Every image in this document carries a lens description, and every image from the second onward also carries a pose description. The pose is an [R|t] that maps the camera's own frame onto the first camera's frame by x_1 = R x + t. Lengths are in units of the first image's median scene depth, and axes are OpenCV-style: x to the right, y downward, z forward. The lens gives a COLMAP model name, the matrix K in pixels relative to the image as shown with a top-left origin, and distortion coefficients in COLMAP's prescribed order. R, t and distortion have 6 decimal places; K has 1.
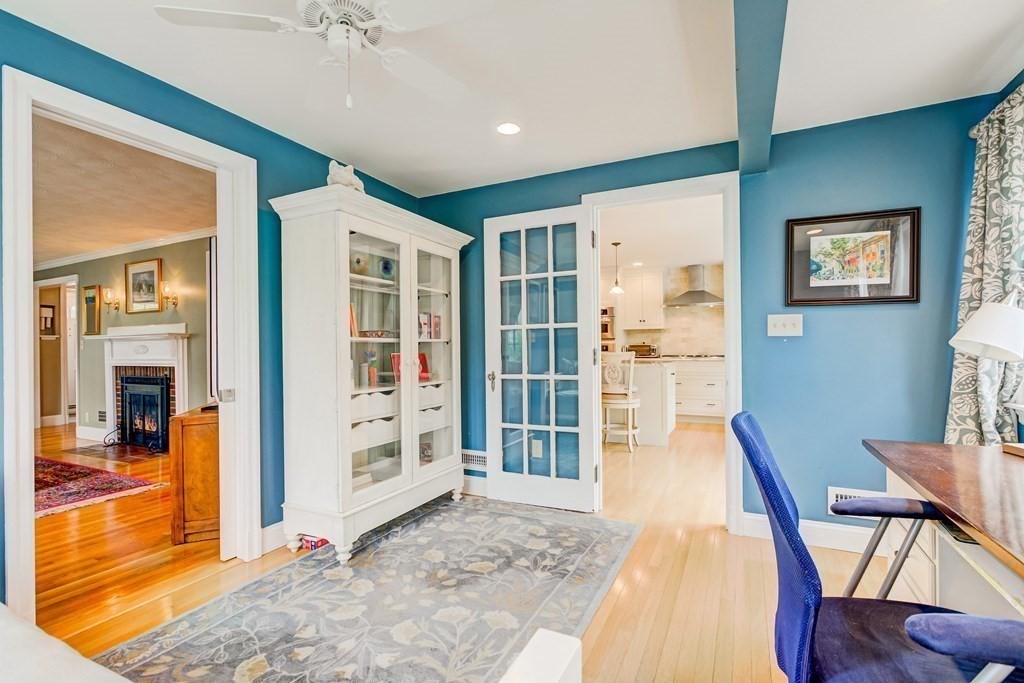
lens RADIAL K [[477.1, 0, 482.9], [0, 477.1, 345.6], [0, 0, 1]] dist [0.000384, -0.000381]
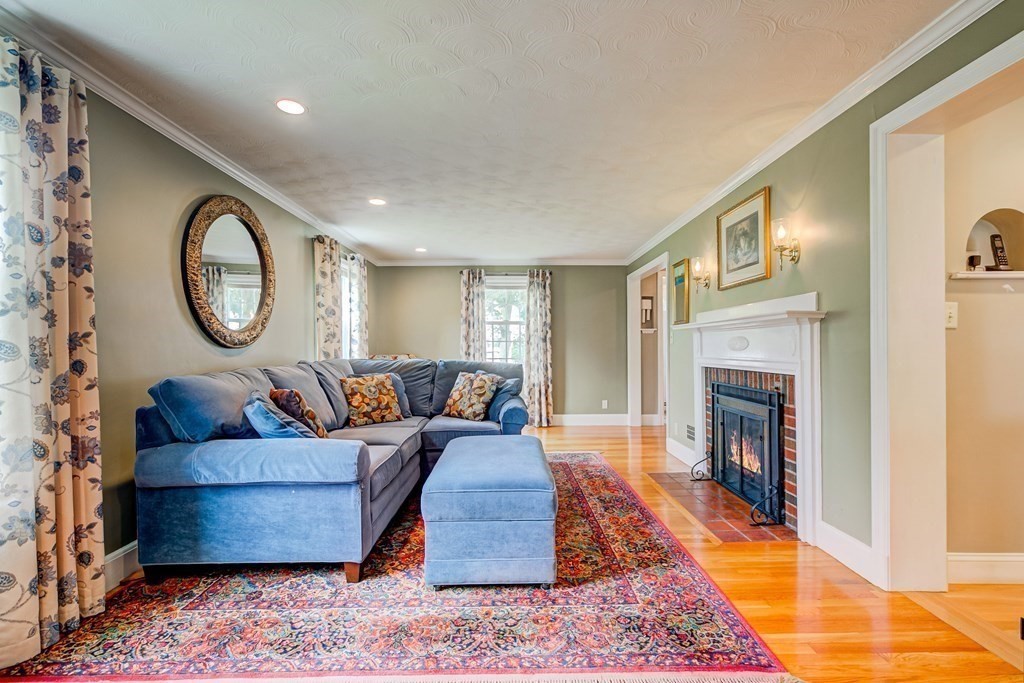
lens RADIAL K [[477.1, 0, 509.7], [0, 477.1, 344.5], [0, 0, 1]] dist [0.000384, -0.000381]
pose [[0.482819, 0.005271, -0.875704, -0.320927], [-0.001346, 0.999985, 0.005277, 0.007190], [0.875719, -0.001369, 0.482819, 0.446568]]
